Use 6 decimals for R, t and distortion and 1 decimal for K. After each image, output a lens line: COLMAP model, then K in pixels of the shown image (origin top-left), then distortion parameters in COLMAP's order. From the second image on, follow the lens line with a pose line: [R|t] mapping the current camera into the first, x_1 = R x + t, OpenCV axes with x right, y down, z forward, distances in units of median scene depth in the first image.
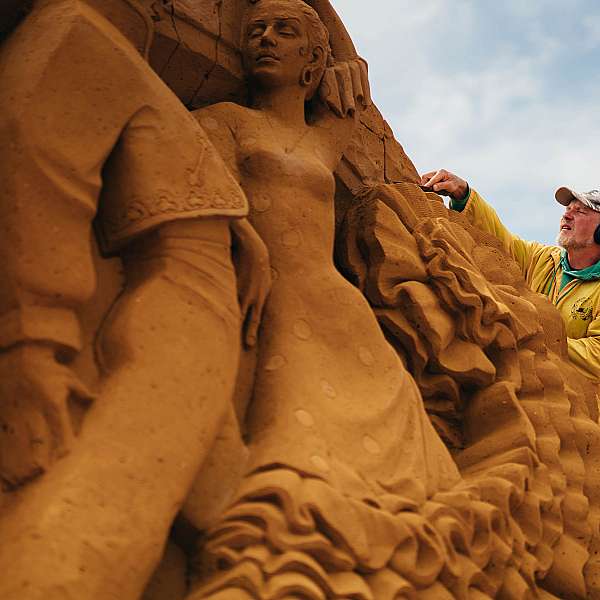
lens RADIAL K [[2418.0, 0, 299.8], [0, 2418.0, 302.6], [0, 0, 1]] dist [0.212052, 0.000000]
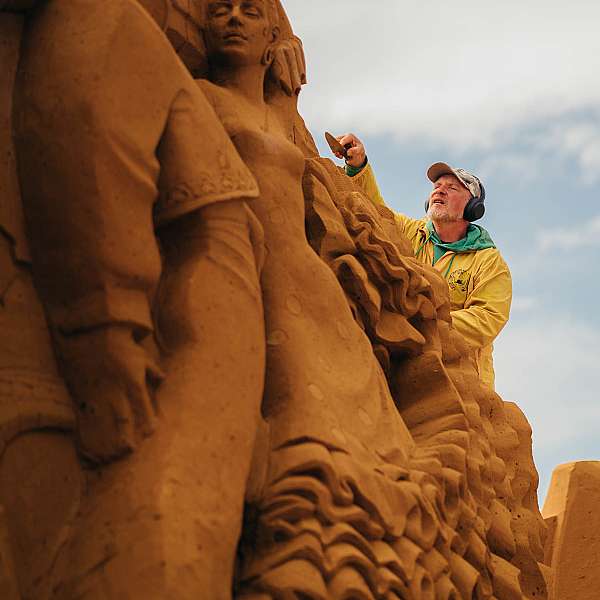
lens RADIAL K [[2418.0, 0, 300.1], [0, 2418.0, 297.9], [0, 0, 1]] dist [0.212052, 0.000000]
pose [[0.960927, 0.012346, 0.276525, -0.294800], [-0.023076, 0.999100, 0.035583, -0.030224], [-0.275837, -0.040573, 0.960348, -0.000154]]
